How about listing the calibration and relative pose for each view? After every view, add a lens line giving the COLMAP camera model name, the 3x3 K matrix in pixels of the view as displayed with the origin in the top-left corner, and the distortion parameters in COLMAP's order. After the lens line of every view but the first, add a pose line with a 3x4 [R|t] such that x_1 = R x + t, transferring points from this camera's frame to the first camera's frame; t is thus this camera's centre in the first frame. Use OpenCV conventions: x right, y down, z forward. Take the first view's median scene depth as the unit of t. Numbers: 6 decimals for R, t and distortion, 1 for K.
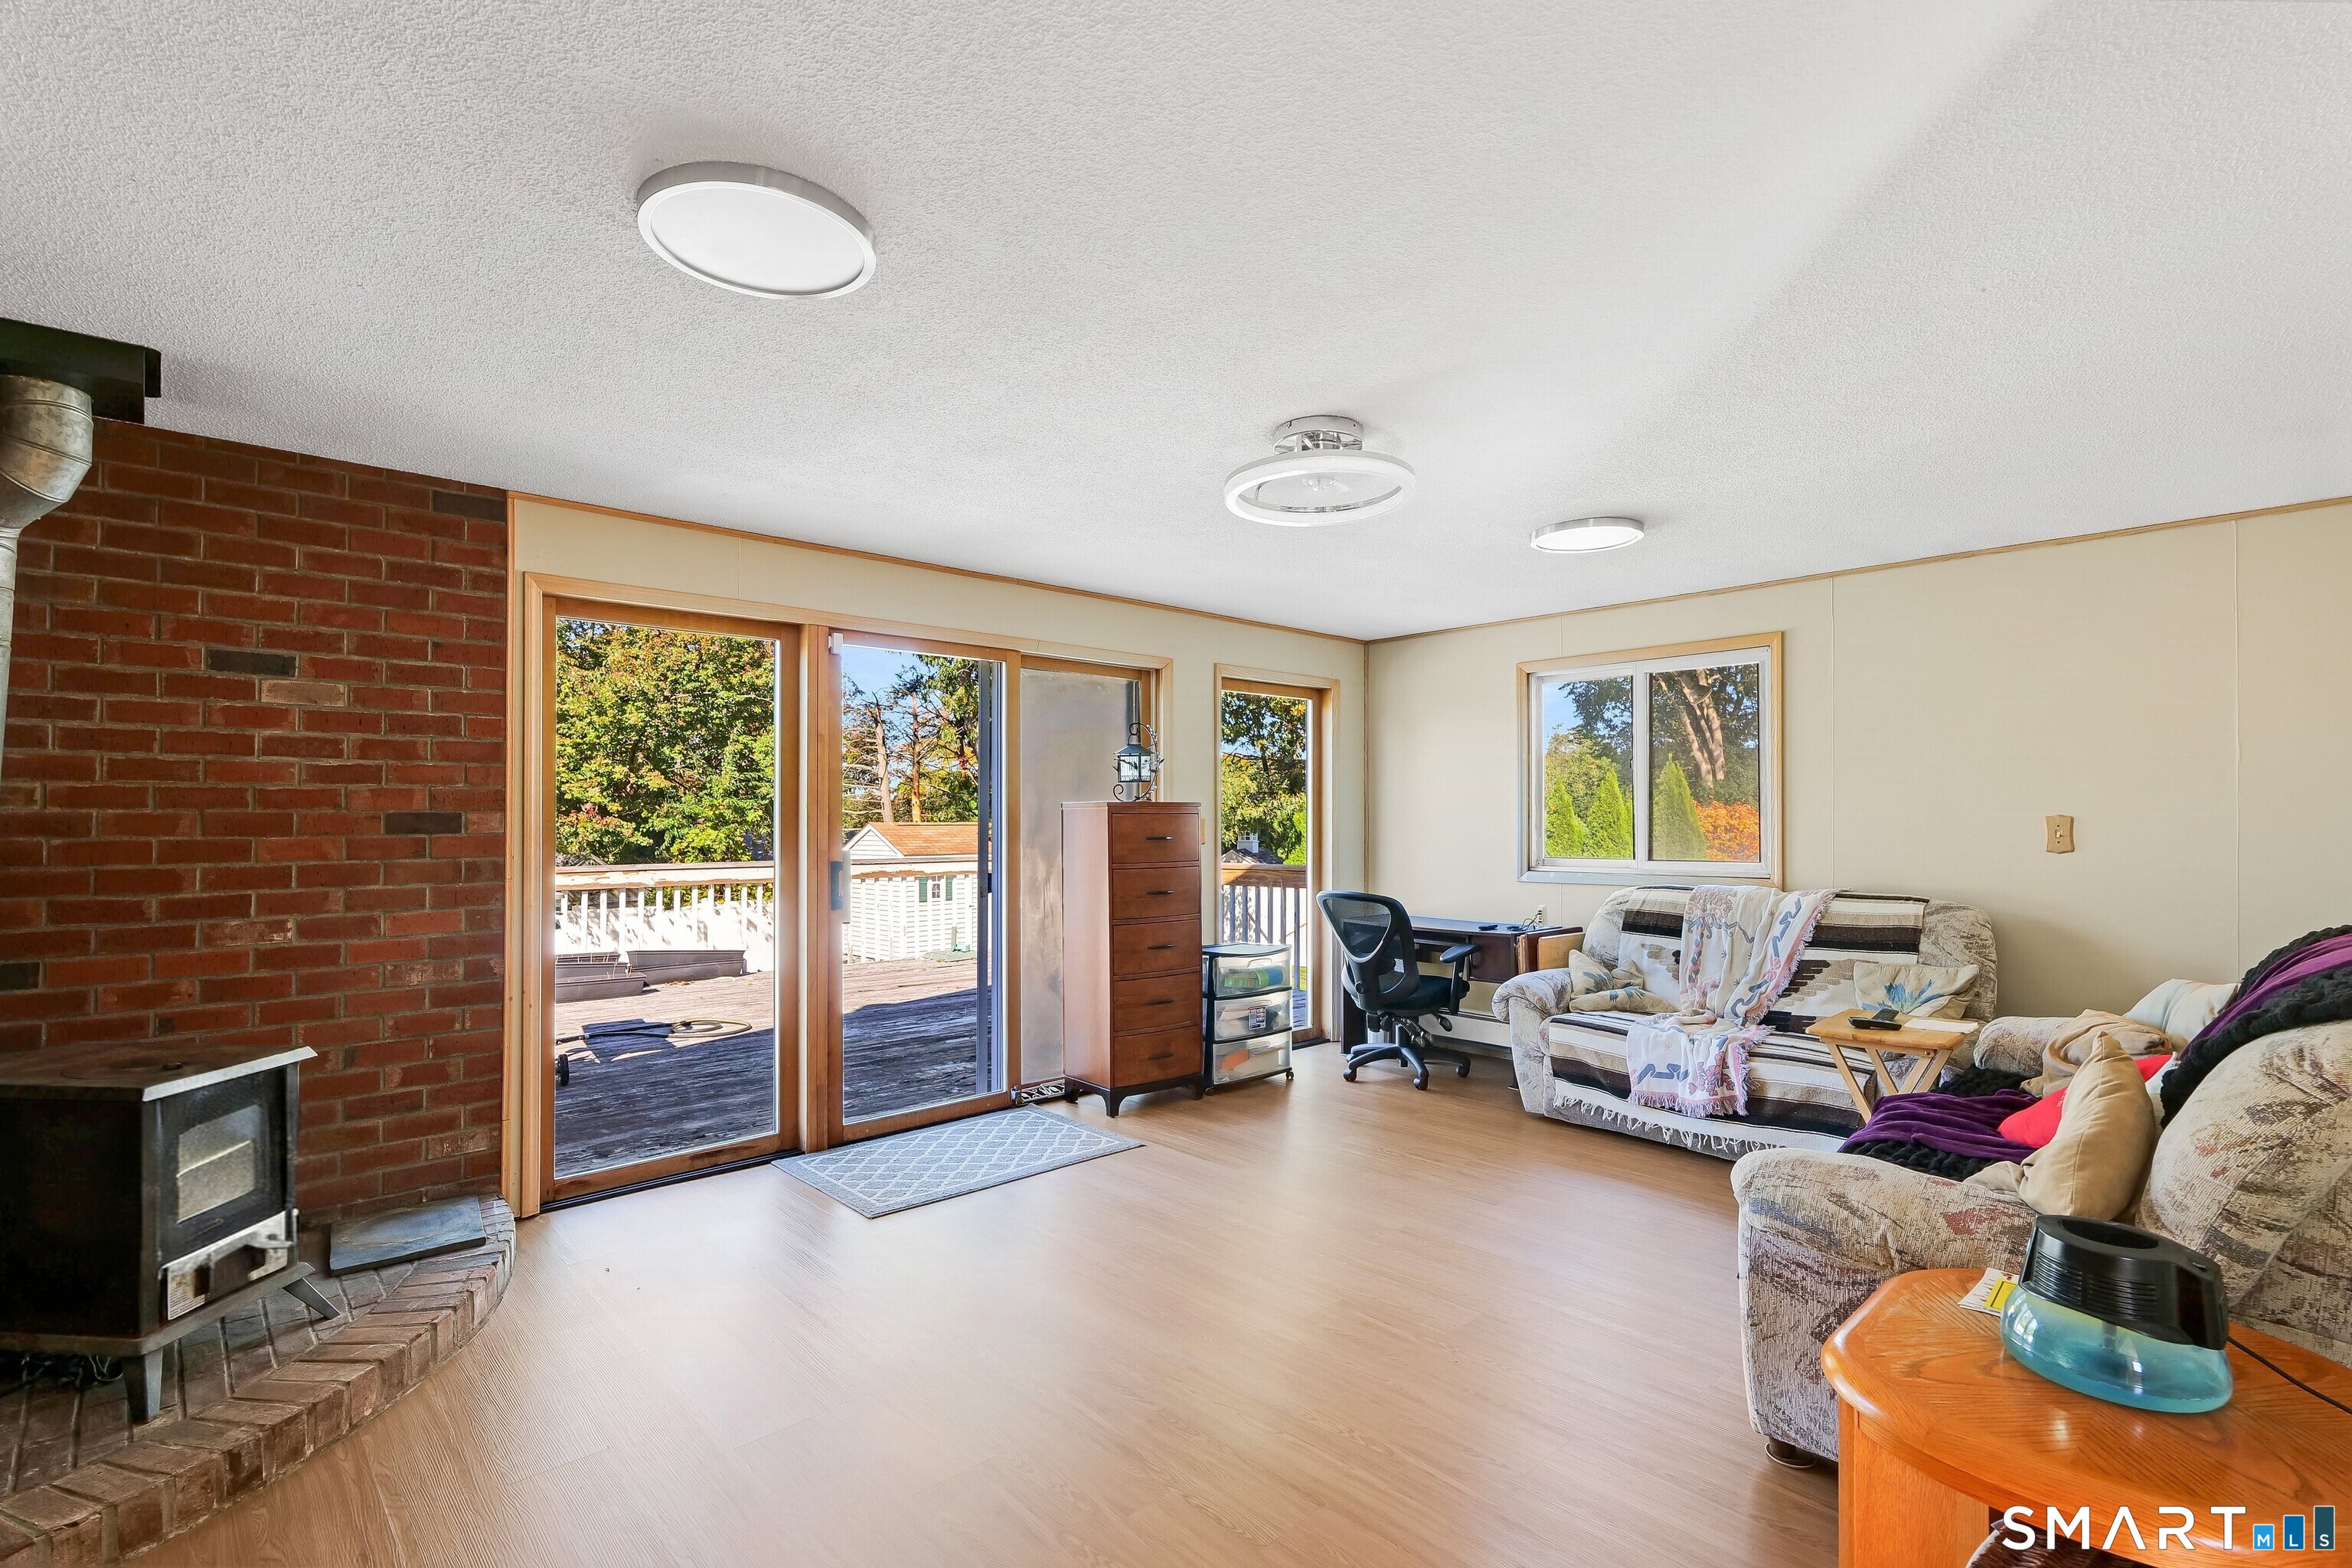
lens RADIAL K [[1106.6, 0, 1176.0], [0, 1106.6, 799.0], [0, 0, 1]] dist [0.002029, 0.000432]
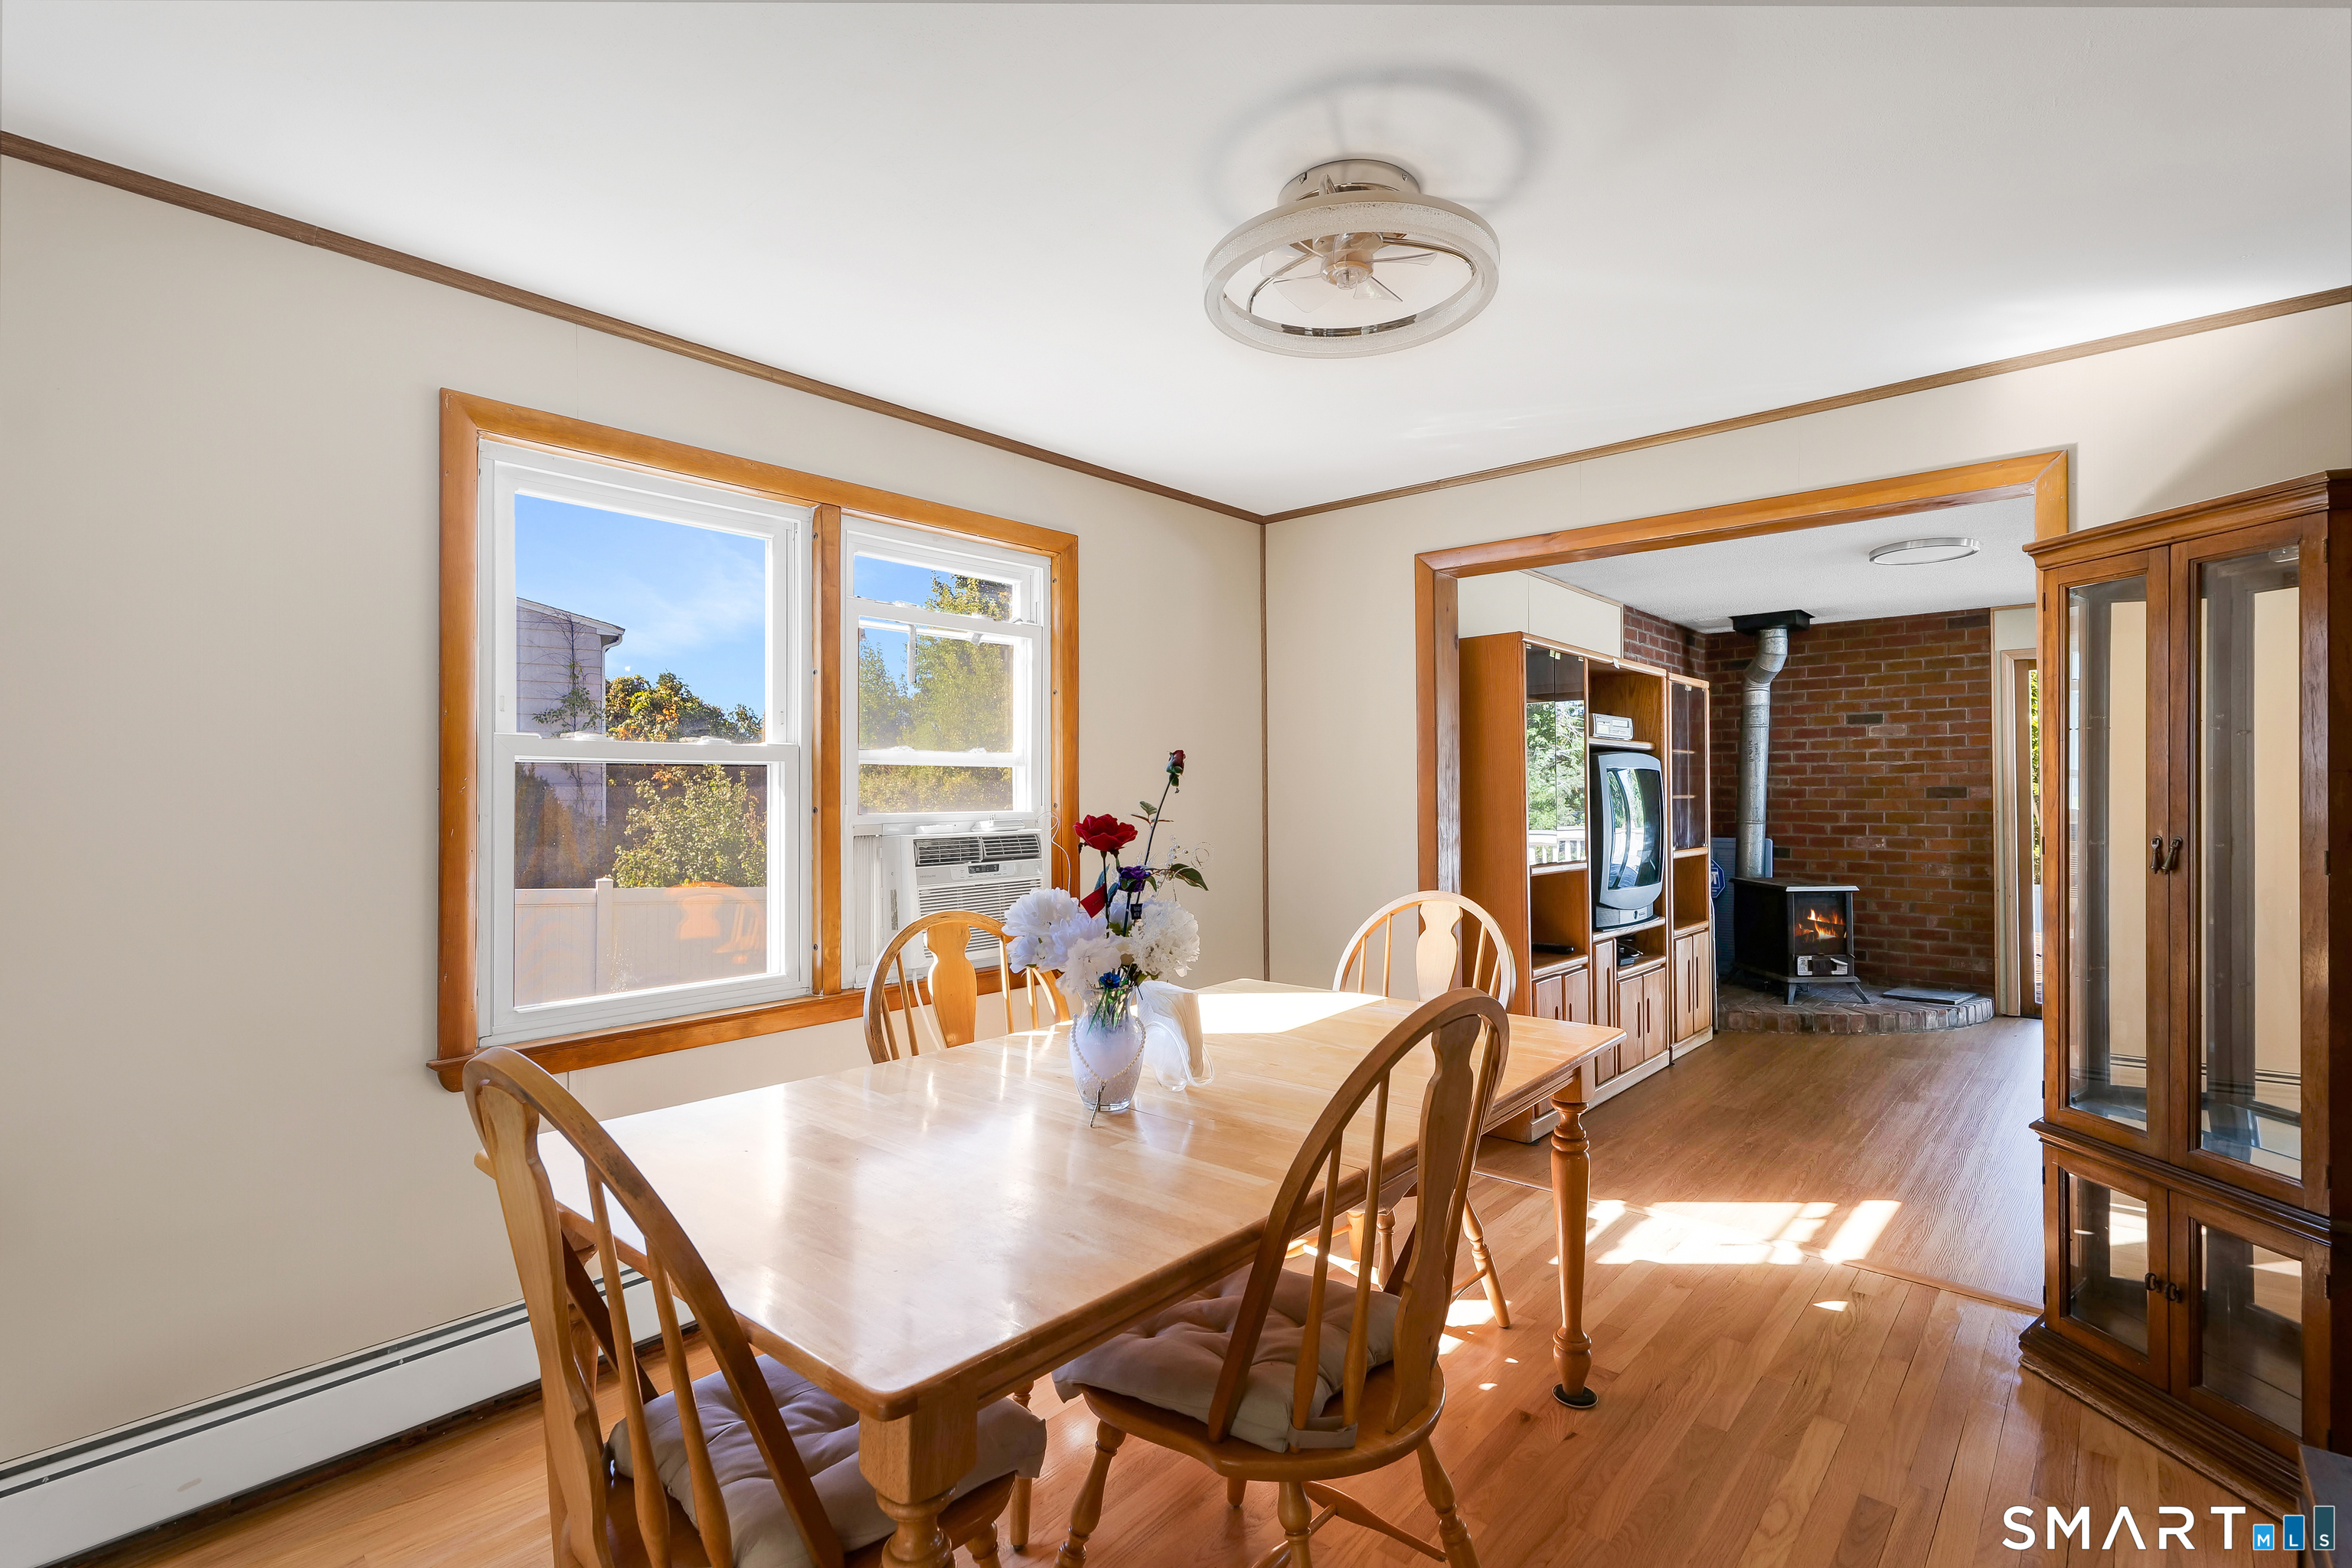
lens RADIAL K [[1106.6, 0, 1176.0], [0, 1106.6, 799.0], [0, 0, 1]] dist [0.002029, 0.000432]
pose [[0.104494, 0.006123, -0.994507, 1.165981], [0.020393, 0.999758, 0.008298, -0.010780], [0.994316, -0.021148, 0.104344, -0.565623]]
